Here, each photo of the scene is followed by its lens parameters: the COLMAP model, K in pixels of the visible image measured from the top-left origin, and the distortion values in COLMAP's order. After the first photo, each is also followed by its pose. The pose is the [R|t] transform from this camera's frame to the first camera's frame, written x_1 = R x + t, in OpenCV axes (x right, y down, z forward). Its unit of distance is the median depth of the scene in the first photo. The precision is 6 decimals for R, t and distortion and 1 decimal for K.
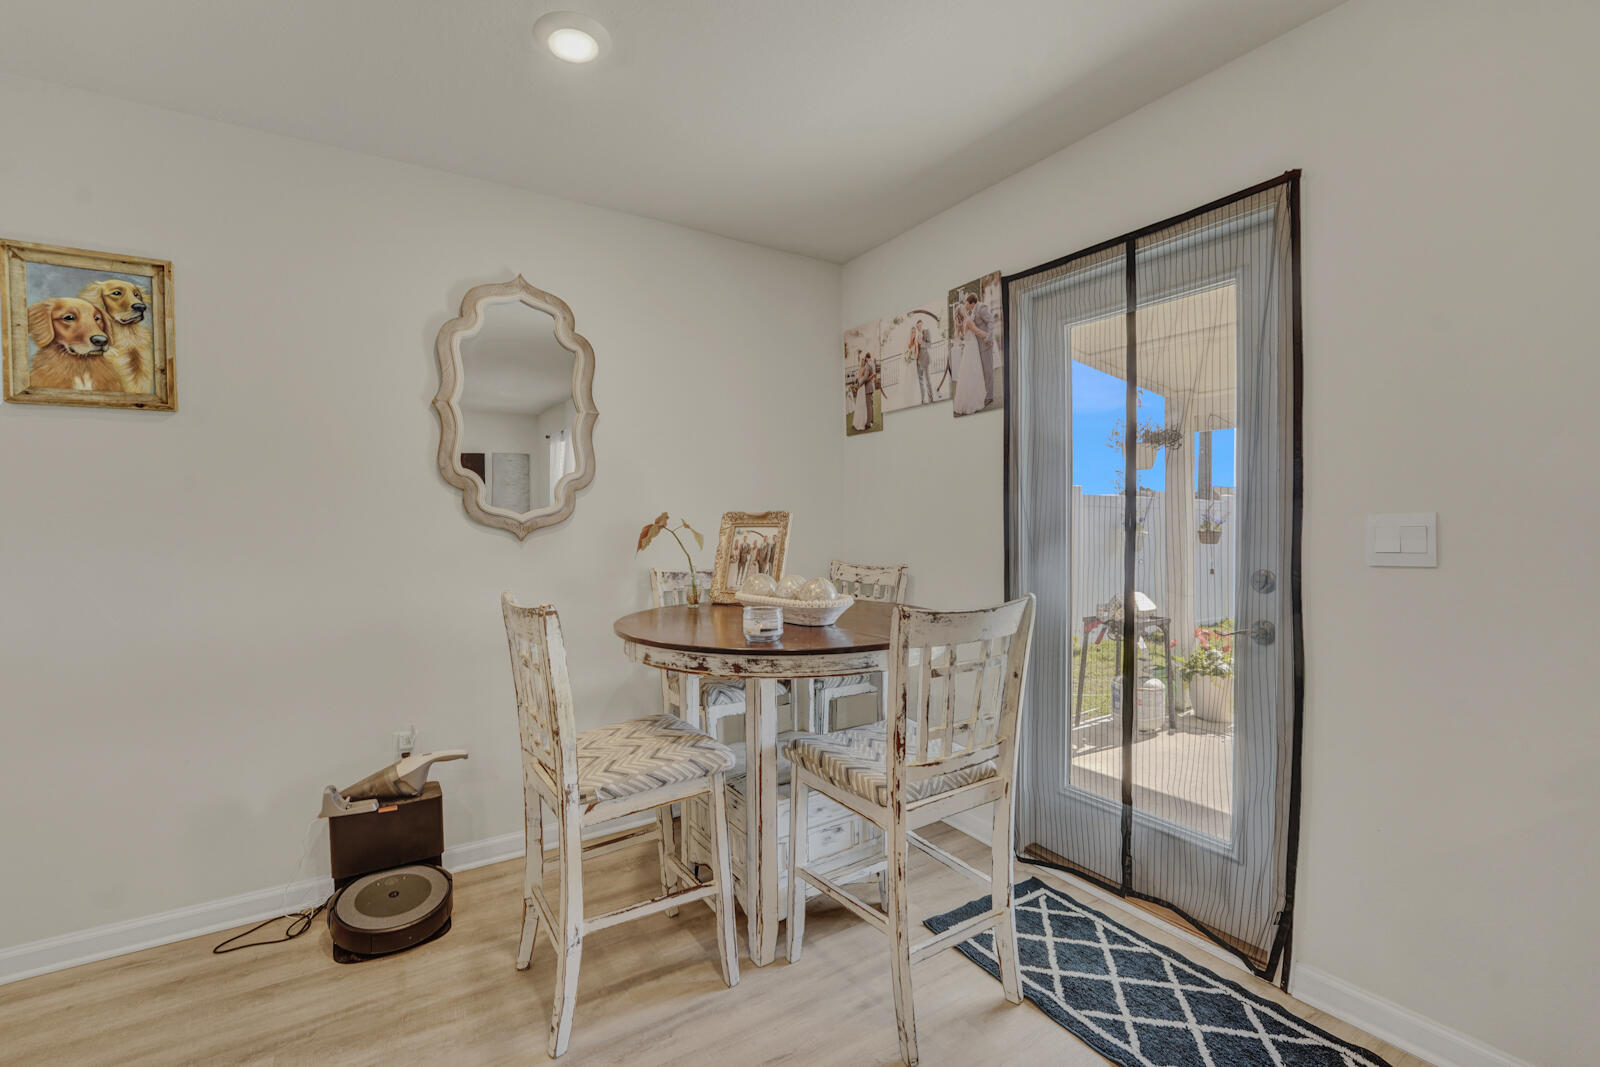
lens RADIAL K [[681.9, 0, 785.0], [0, 681.9, 537.8], [0, 0, 1]] dist [-0.018802, -0.000303]
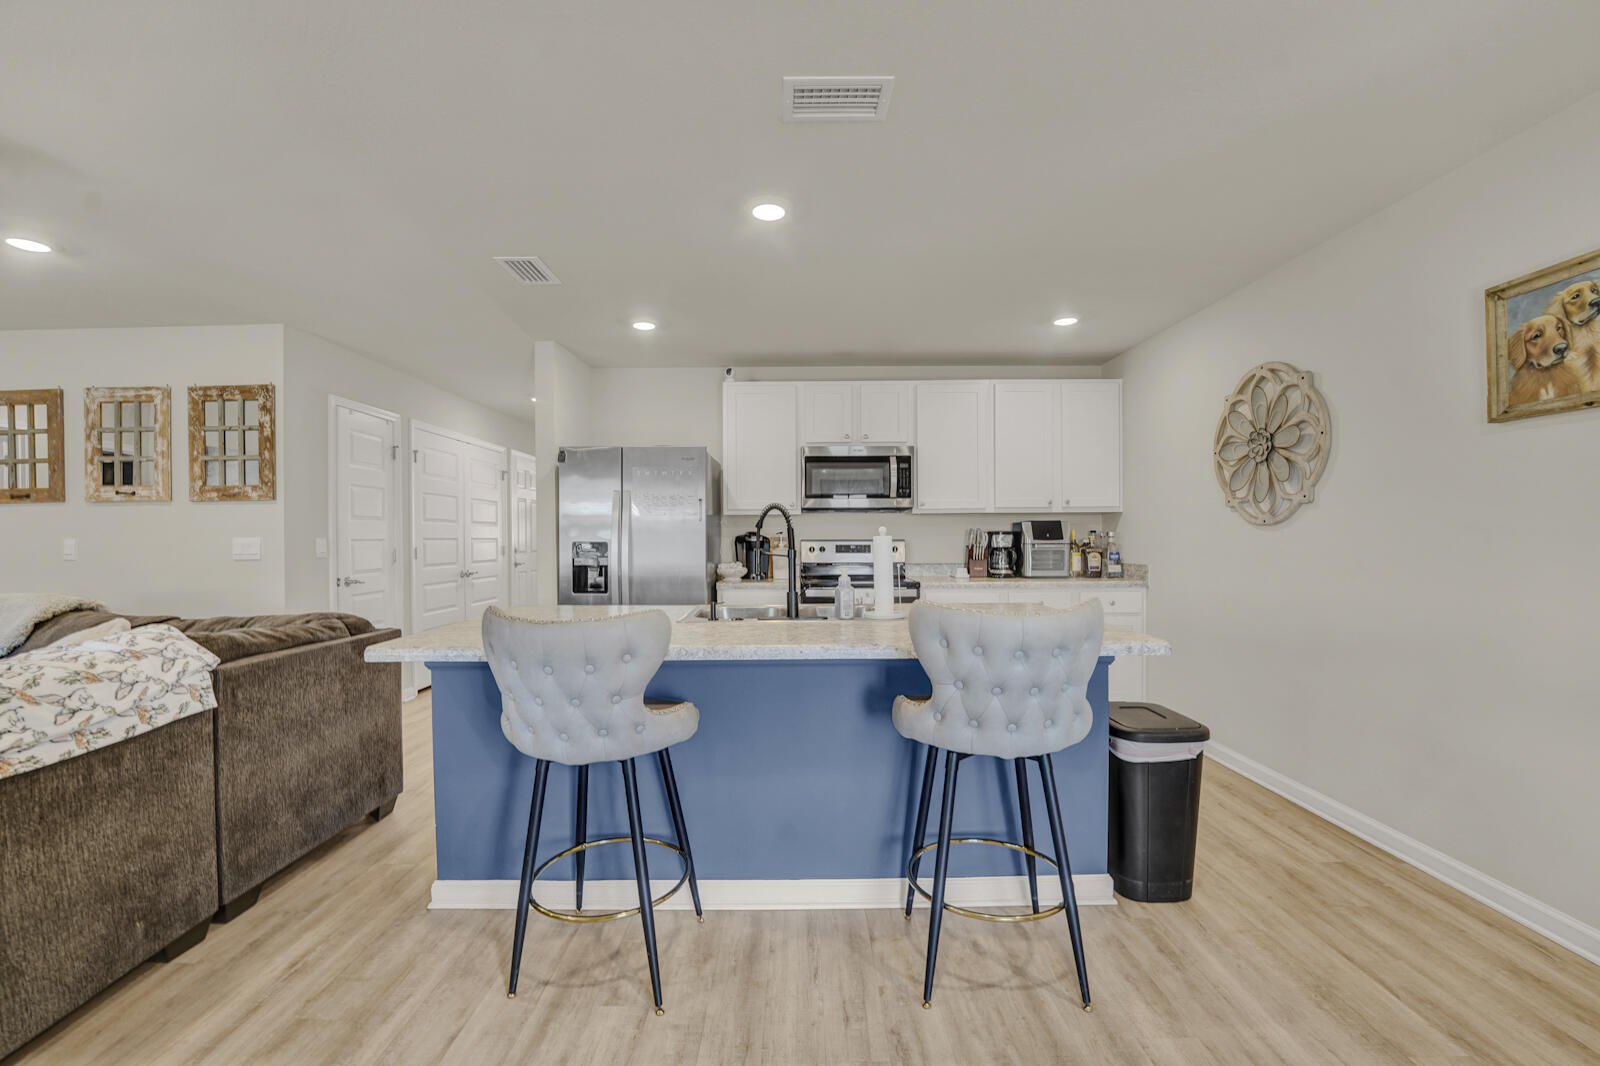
lens RADIAL K [[663.0, 0, 788.1], [0, 663.0, 537.3], [0, 0, 1]] dist [-0.037403, 0.007245]
pose [[-0.545340, 0.018227, -0.838017, 0.380362], [-0.005829, 0.999657, 0.025536, -0.014553], [0.838195, 0.018810, -0.545046, 0.427793]]
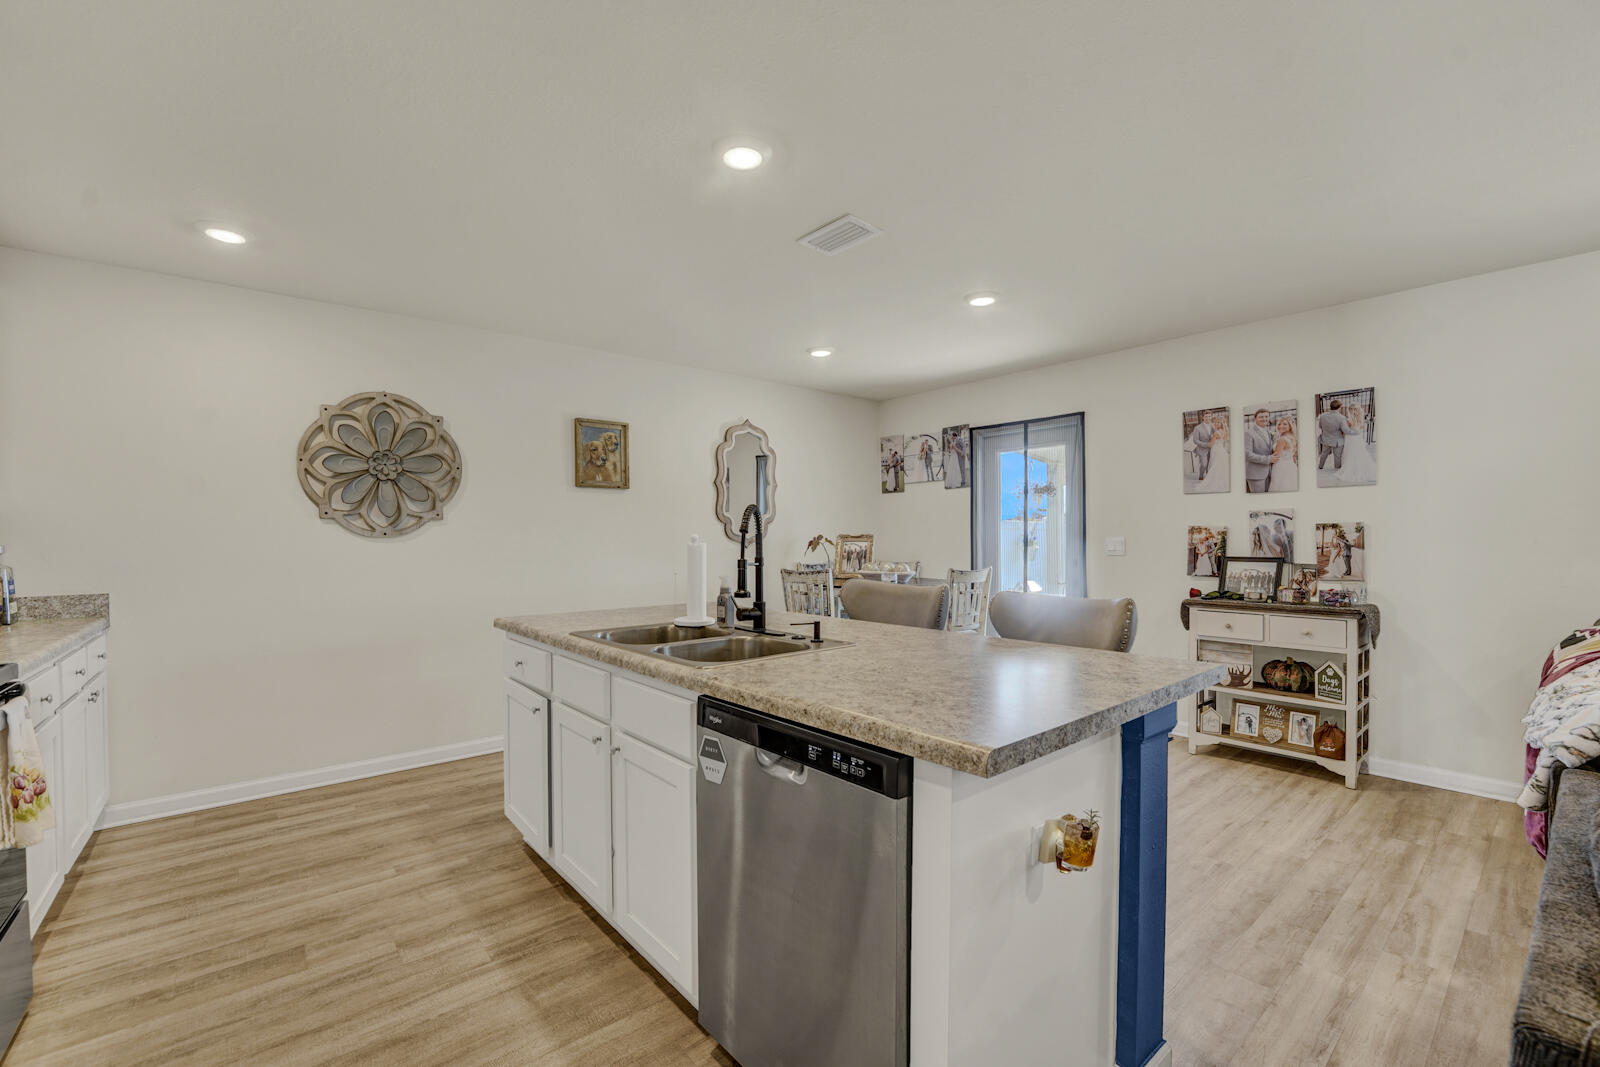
lens RADIAL K [[663.0, 0, 788.1], [0, 663.0, 537.8], [0, 0, 1]] dist [-0.037403, 0.007245]
pose [[0.991932, 0.004795, 0.126681, -0.549933], [-0.001675, 0.999693, -0.024722, 0.025085], [-0.126760, 0.024310, 0.991635, -1.068127]]
